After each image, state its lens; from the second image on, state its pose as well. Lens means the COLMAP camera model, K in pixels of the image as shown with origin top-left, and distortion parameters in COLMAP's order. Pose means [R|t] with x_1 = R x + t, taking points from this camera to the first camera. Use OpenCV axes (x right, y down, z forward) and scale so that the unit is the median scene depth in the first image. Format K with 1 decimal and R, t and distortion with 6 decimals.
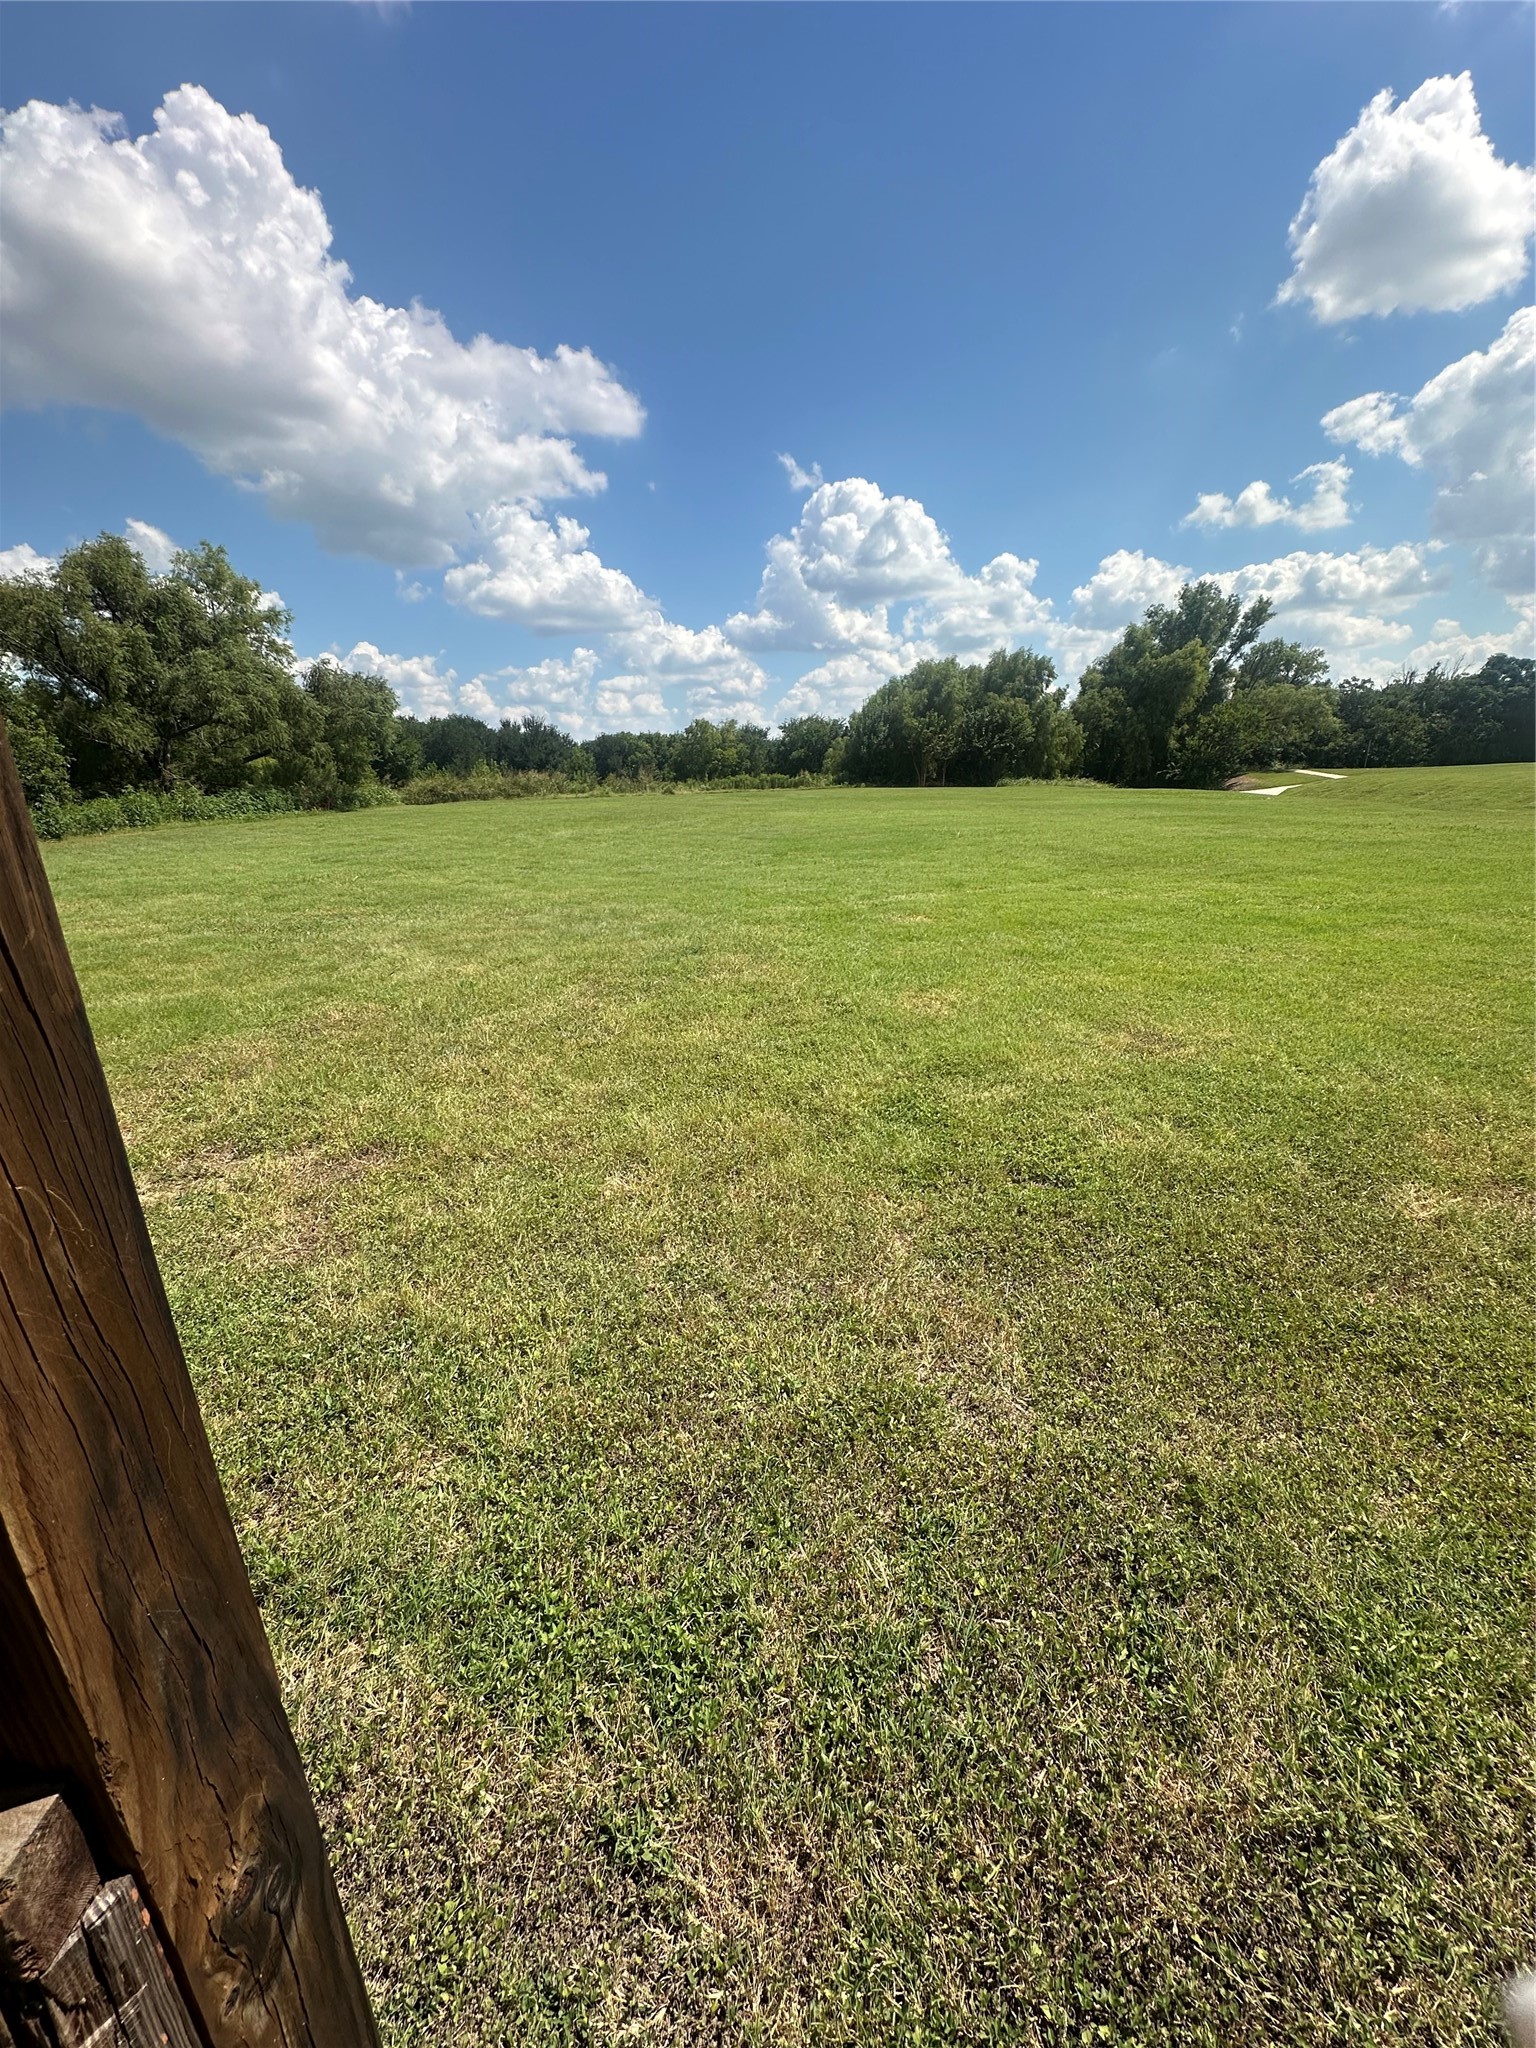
lens RADIAL K [[816.4, 0, 767.3], [0, 816.4, 1014.6], [0, 0, 1]] dist [-0.005026, 0.001322]
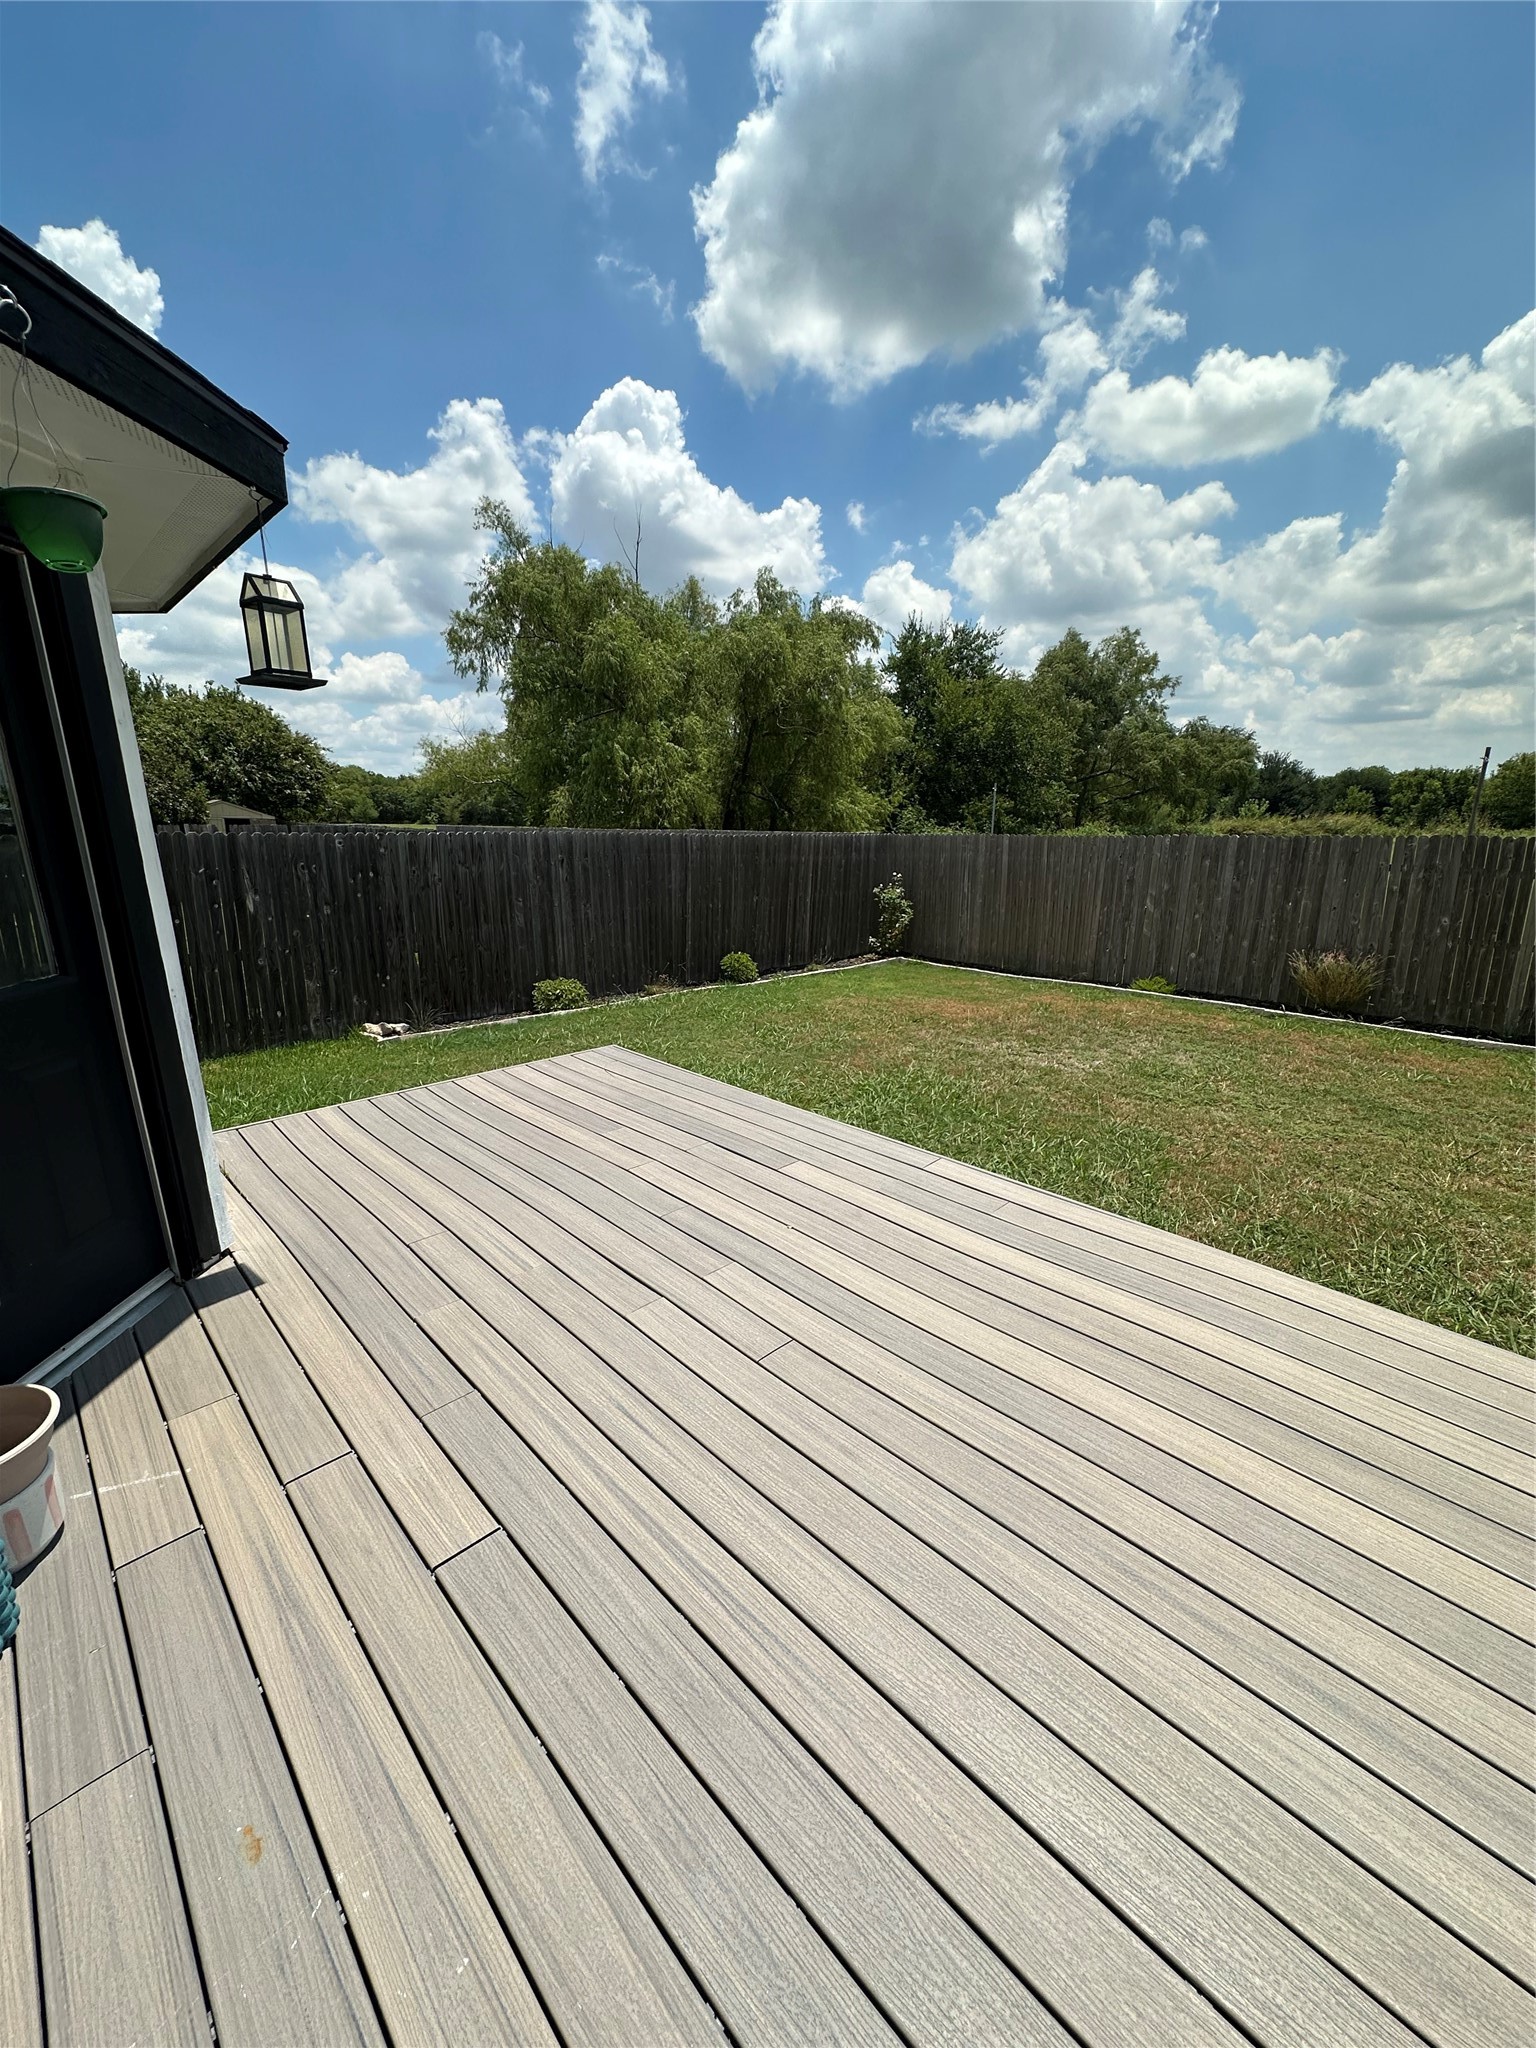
lens RADIAL K [[816.4, 0, 761.2], [0, 816.4, 1020.0], [0, 0, 1]] dist [-0.005026, 0.001322]
pose [[0.740143, 0.188773, -0.645409, -0.099652], [-0.206907, 0.977156, 0.048527, 0.034272], [0.639826, 0.097623, 0.762294, -0.138105]]
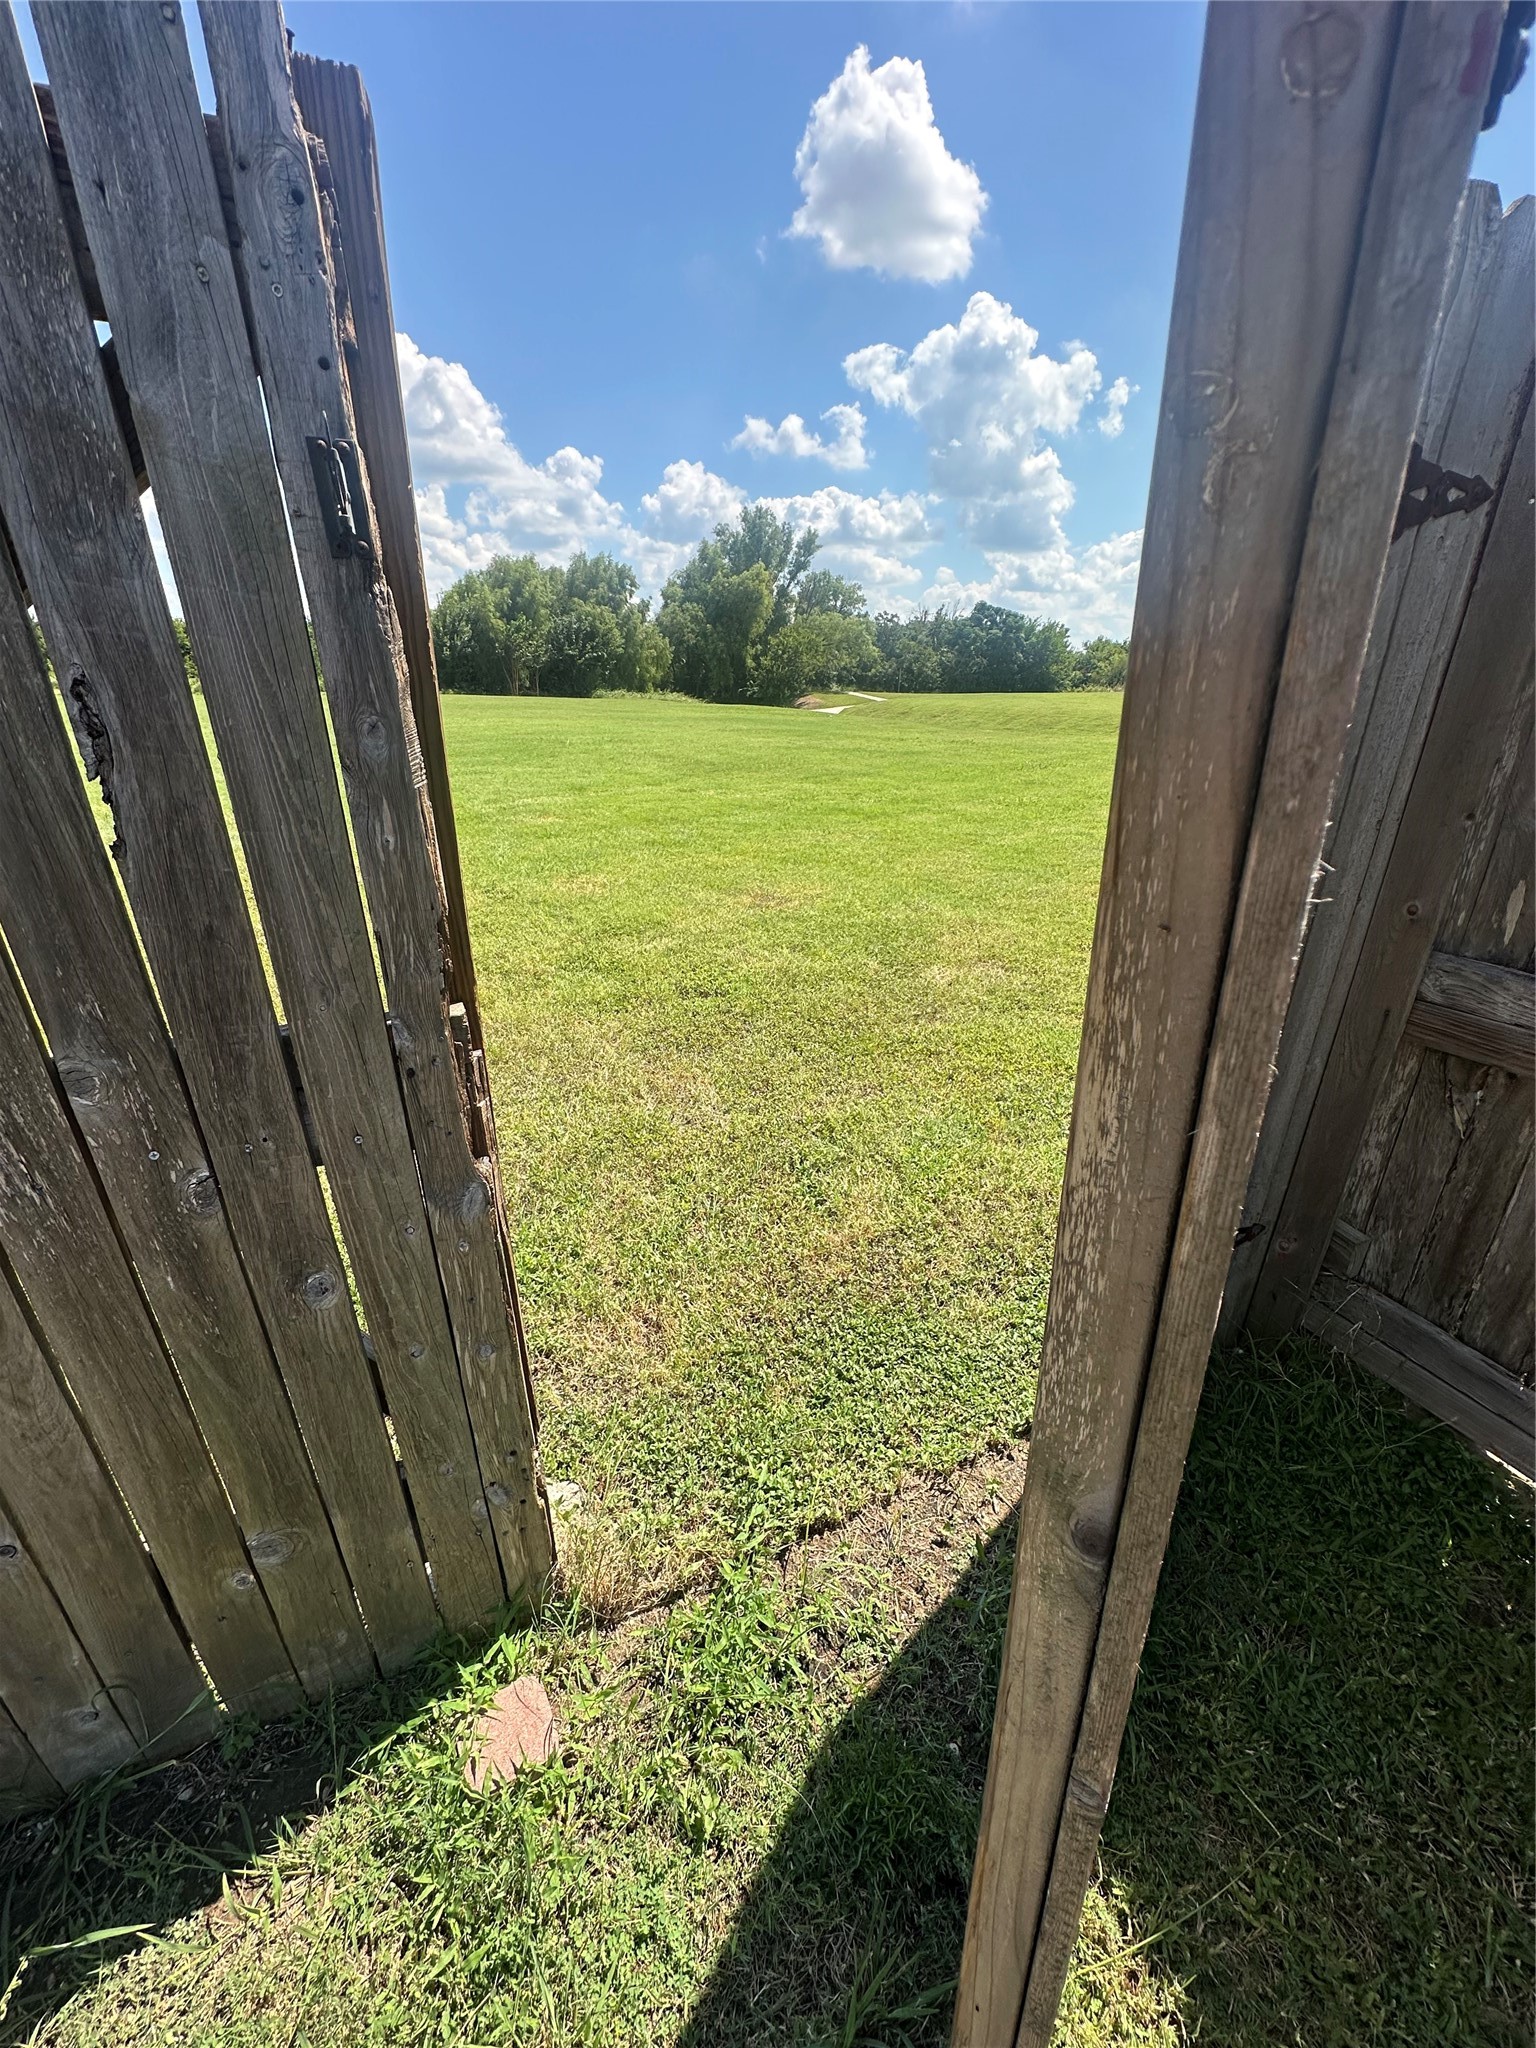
lens RADIAL K [[816.4, 0, 796.8], [0, 816.4, 1023.2], [0, 0, 1]] dist [-0.005026, 0.001322]
pose [[0.878823, -0.148163, 0.453561, -0.009625], [0.100086, 0.986662, 0.128381, 0.007187], [-0.466533, -0.067429, 0.881930, -0.015740]]
